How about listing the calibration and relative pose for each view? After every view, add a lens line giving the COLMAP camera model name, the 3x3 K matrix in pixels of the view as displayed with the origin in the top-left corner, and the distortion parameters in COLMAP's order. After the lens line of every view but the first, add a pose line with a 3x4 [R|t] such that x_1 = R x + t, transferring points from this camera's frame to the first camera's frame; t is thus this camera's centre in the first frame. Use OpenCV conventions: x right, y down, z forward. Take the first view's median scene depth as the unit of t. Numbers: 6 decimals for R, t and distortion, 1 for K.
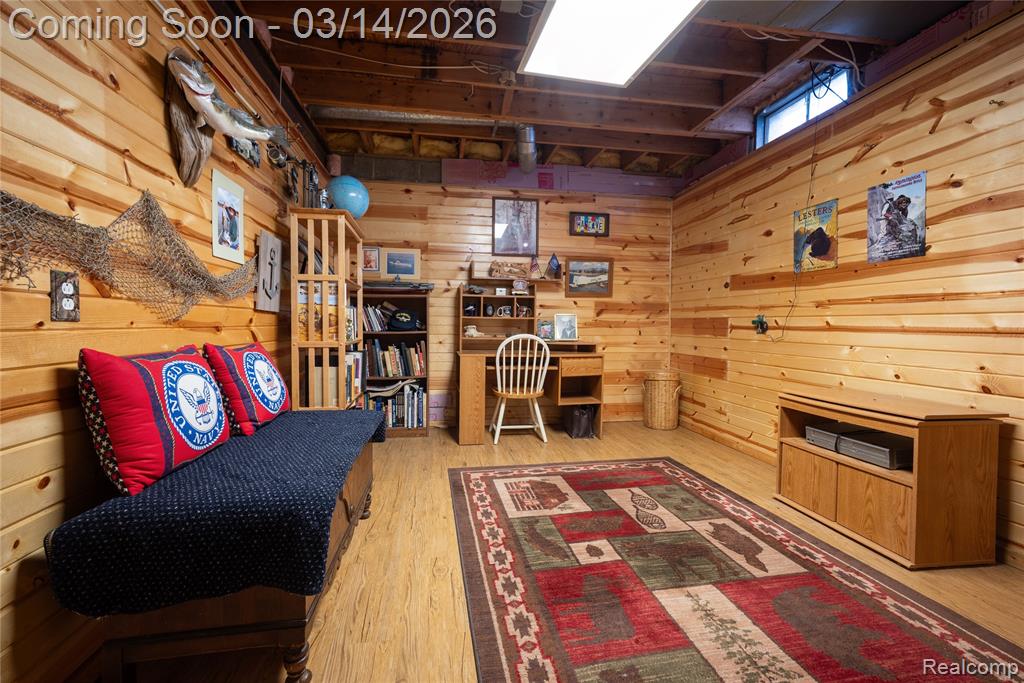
lens RADIAL K [[431.6, 0, 512.0], [0, 431.6, 334.5], [0, 0, 1]] dist [-0.001101, 0.000971]
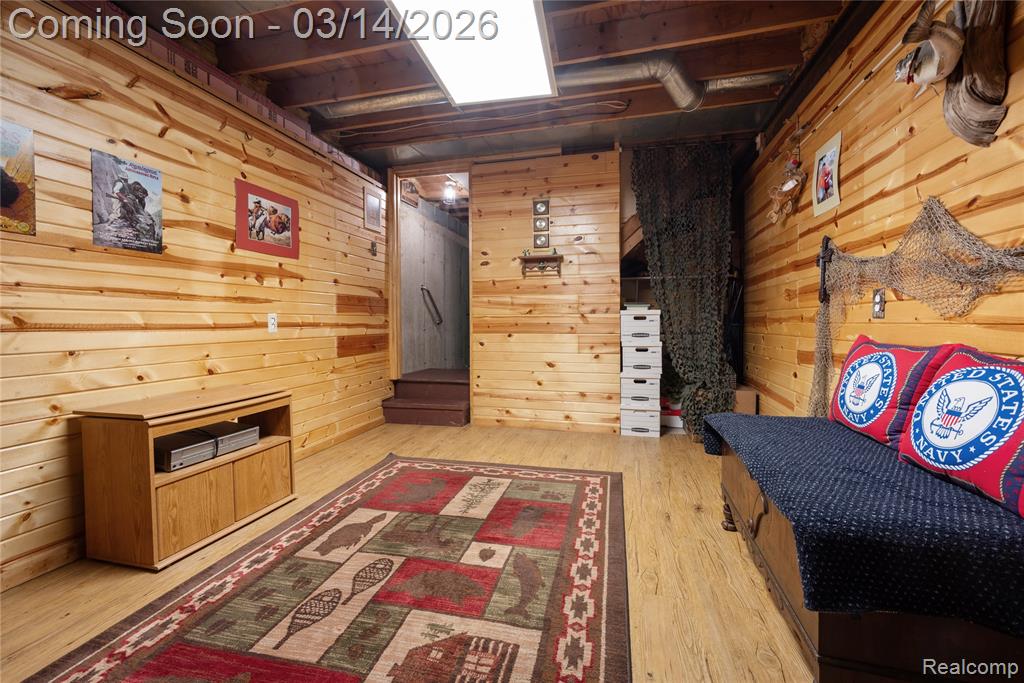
lens RADIAL K [[431.6, 0, 512.0], [0, 431.6, 334.5], [0, 0, 1]] dist [-0.001101, 0.000971]
pose [[-0.910219, -0.011021, 0.413982, -0.224892], [0.012949, 0.998400, 0.055051, -0.038396], [-0.413926, 0.055469, -0.908619, 1.596299]]
